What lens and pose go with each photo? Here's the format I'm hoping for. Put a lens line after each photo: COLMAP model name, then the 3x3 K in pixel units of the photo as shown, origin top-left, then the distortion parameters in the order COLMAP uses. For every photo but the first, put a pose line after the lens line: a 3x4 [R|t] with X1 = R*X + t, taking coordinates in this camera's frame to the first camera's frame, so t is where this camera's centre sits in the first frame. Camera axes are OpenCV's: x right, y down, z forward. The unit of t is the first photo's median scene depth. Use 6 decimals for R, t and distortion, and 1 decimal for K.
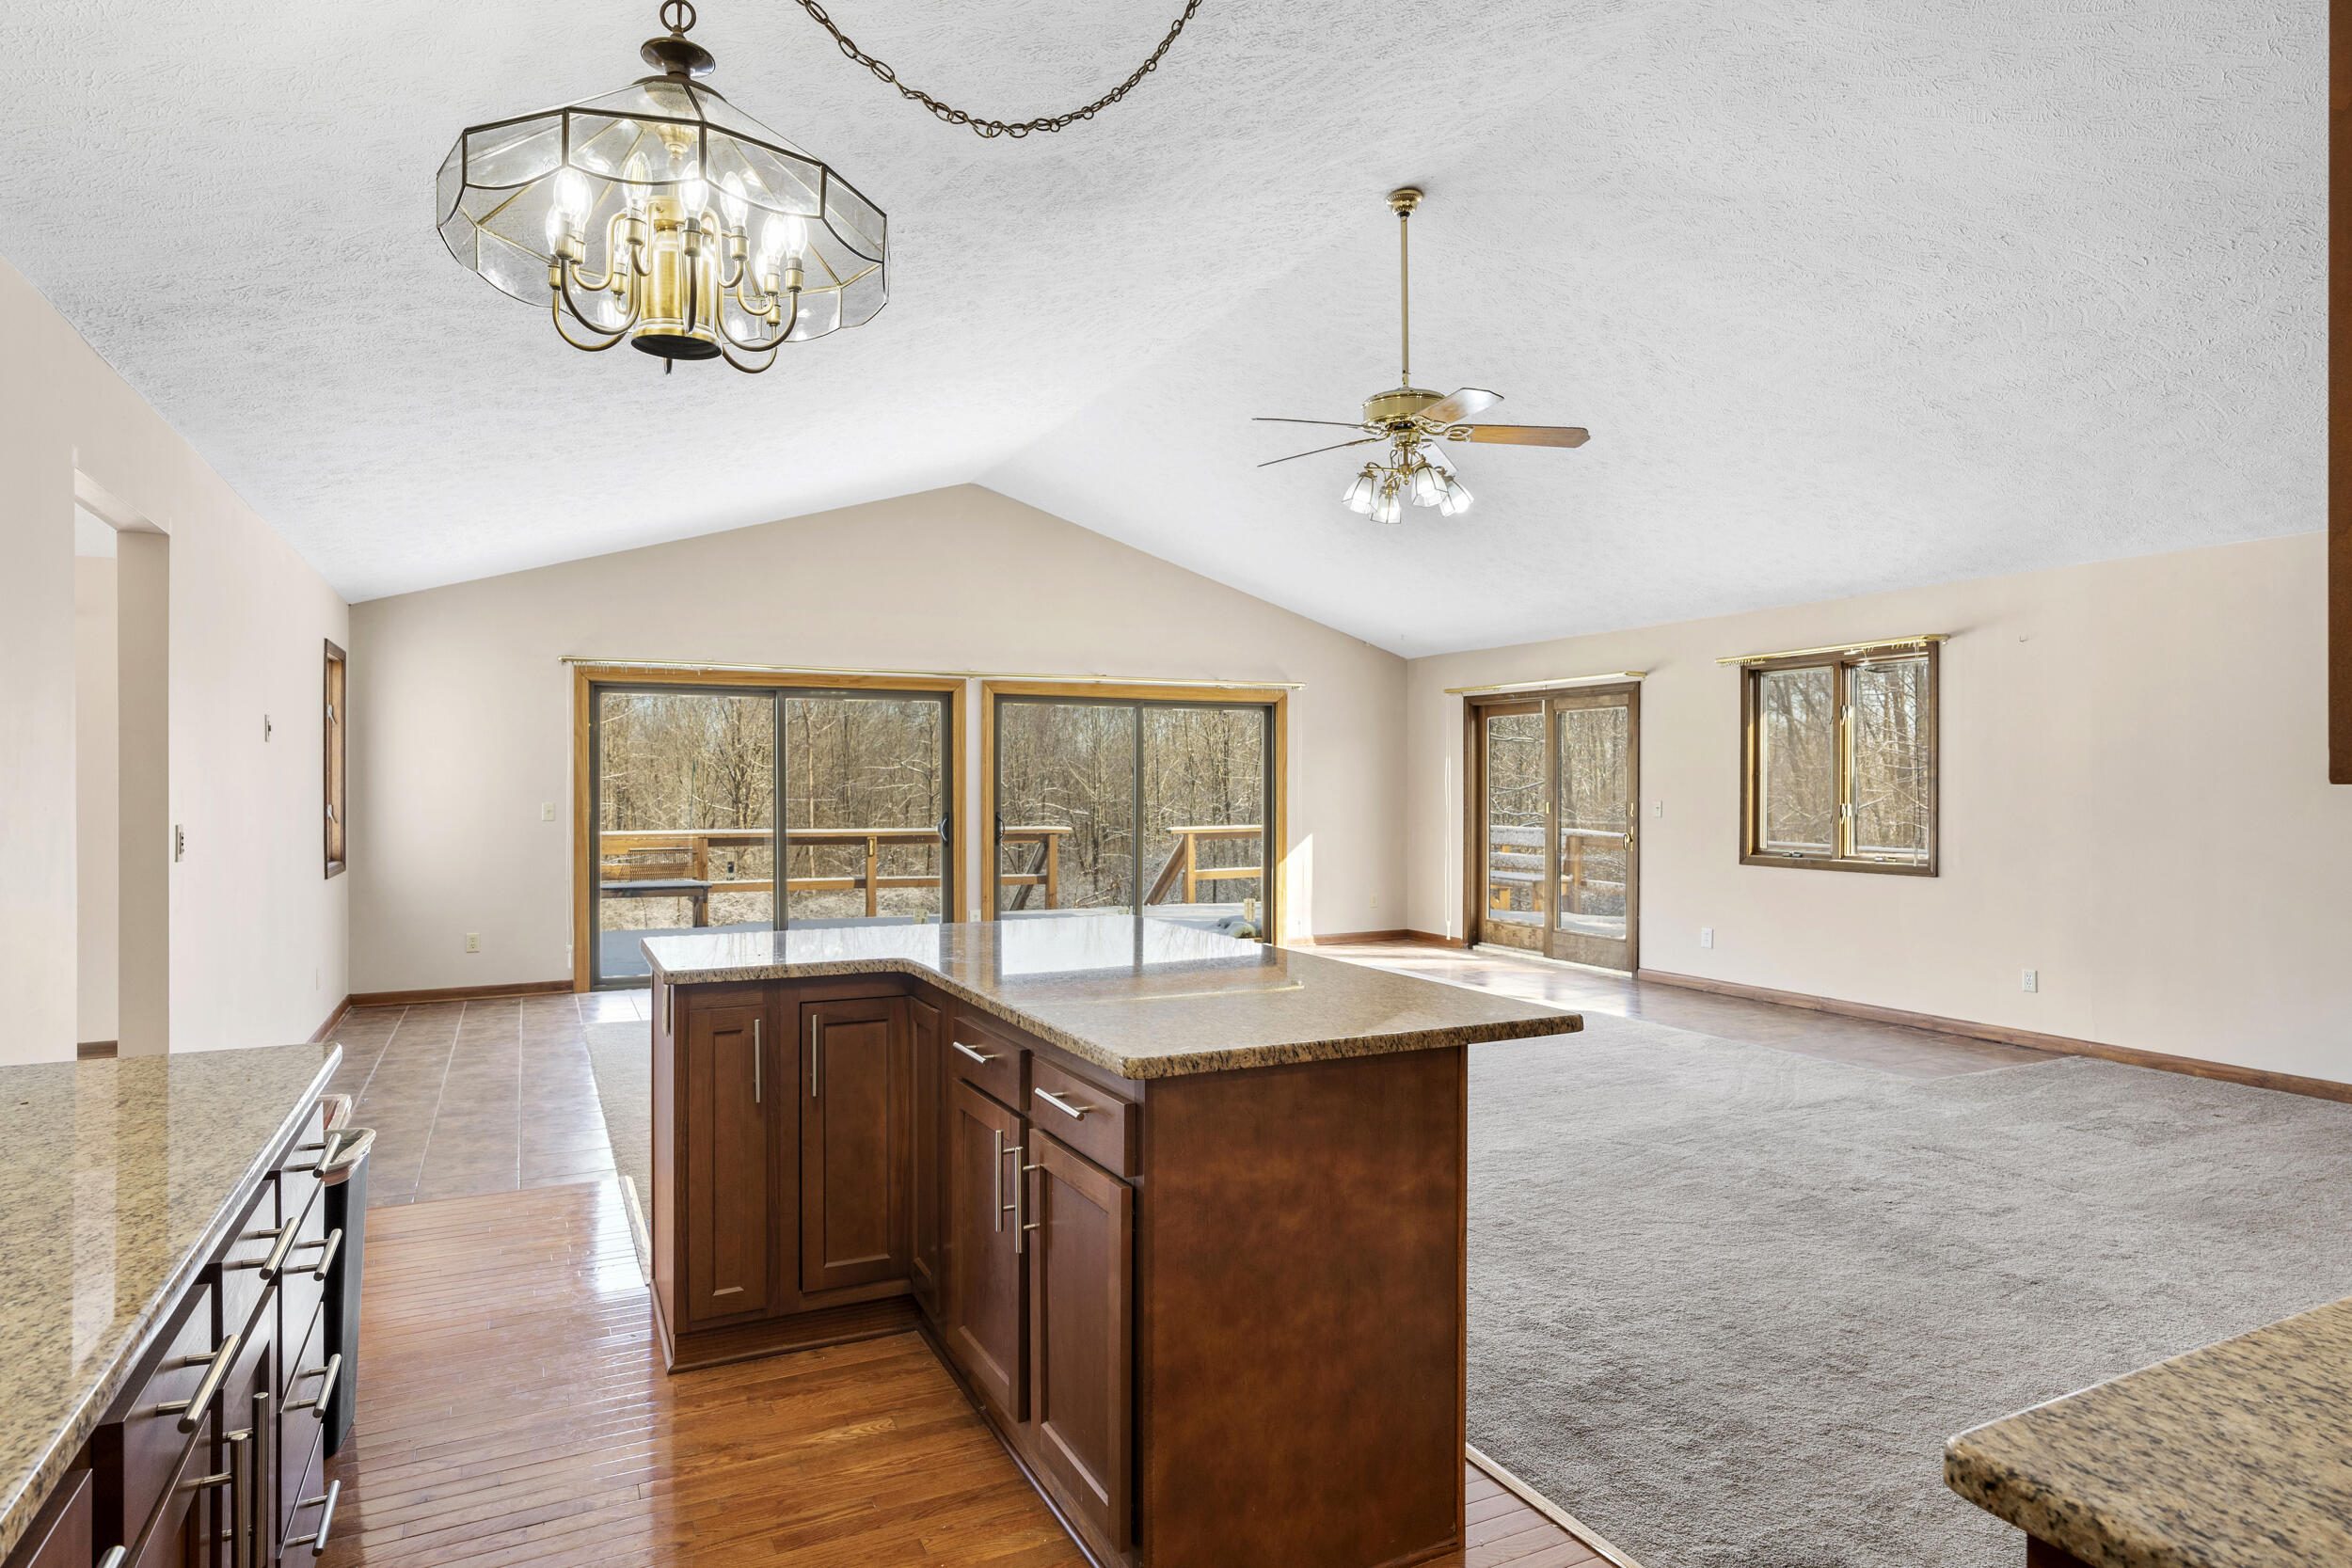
lens RADIAL K [[1308.3, 0, 1196.4], [0, 1308.3, 779.4], [0, 0, 1]] dist [-0.023596, -0.000229]
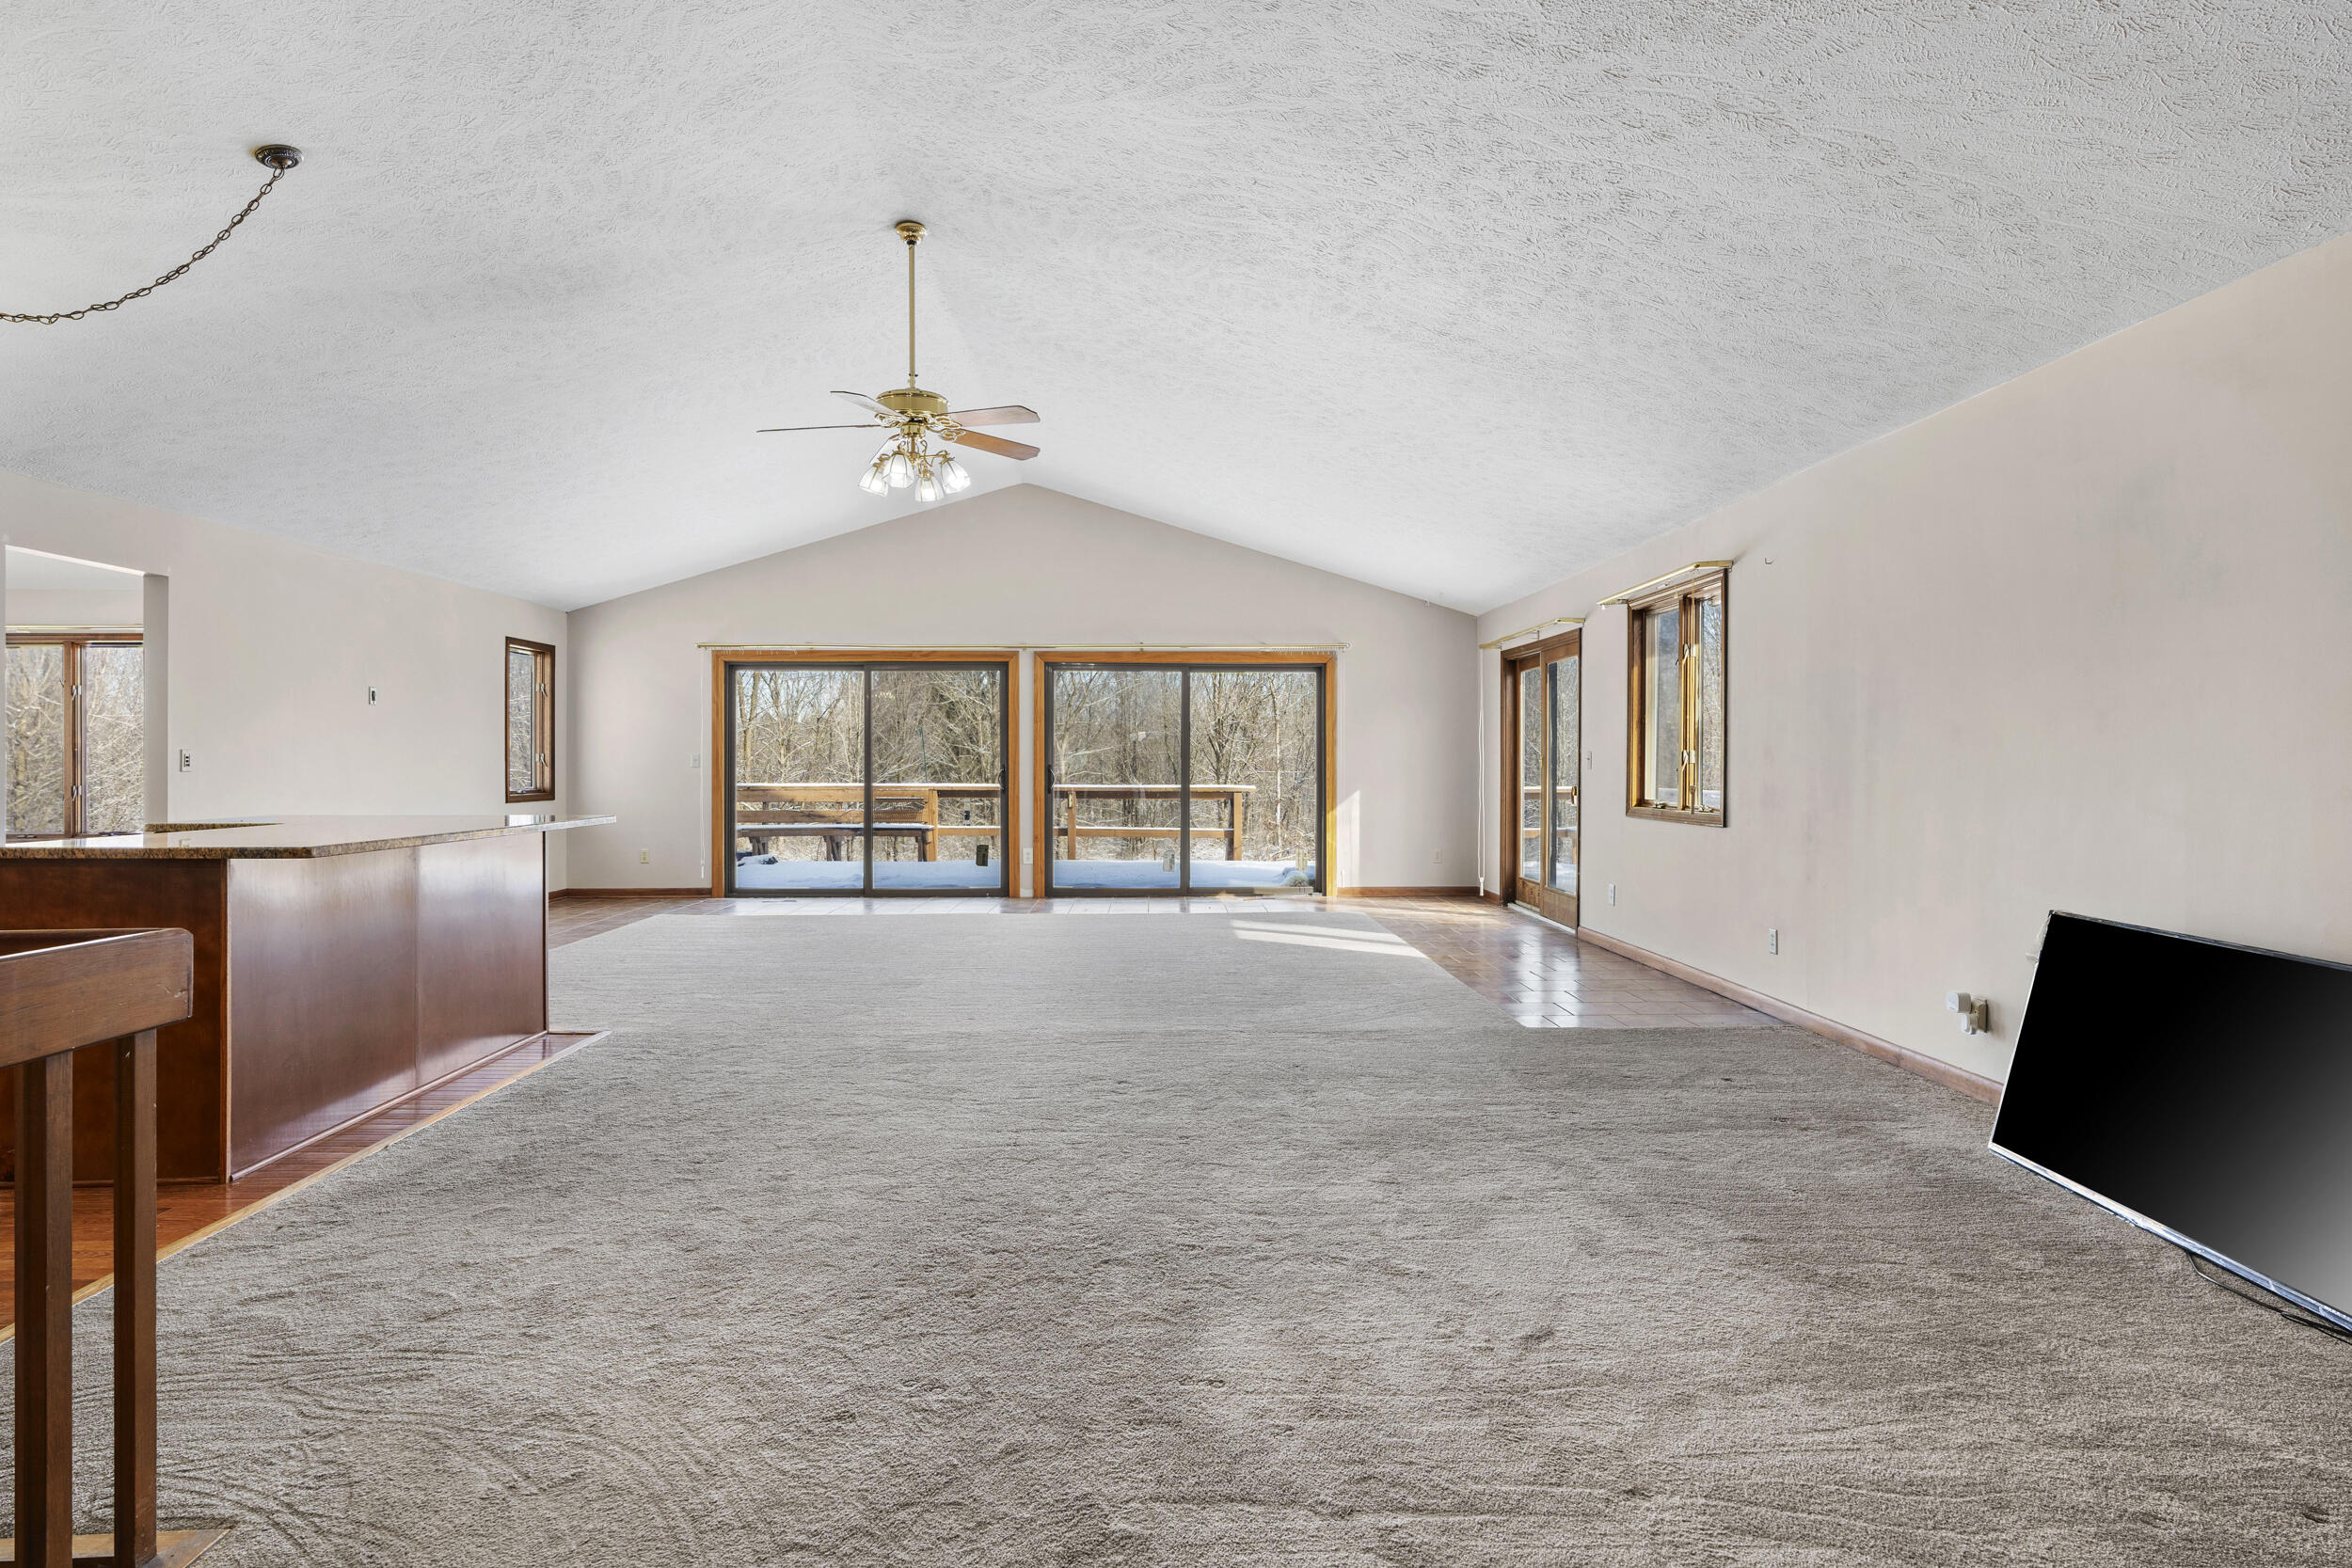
lens RADIAL K [[1282.3, 0, 1187.8], [0, 1282.3, 758.2], [0, 0, 1]] dist [-0.002041, -0.000284]
pose [[0.904354, -0.000669, -0.426782, 0.421079], [0.000896, 1.000000, 0.000332, 0.018209], [0.426782, -0.000682, 0.904354, 0.021150]]
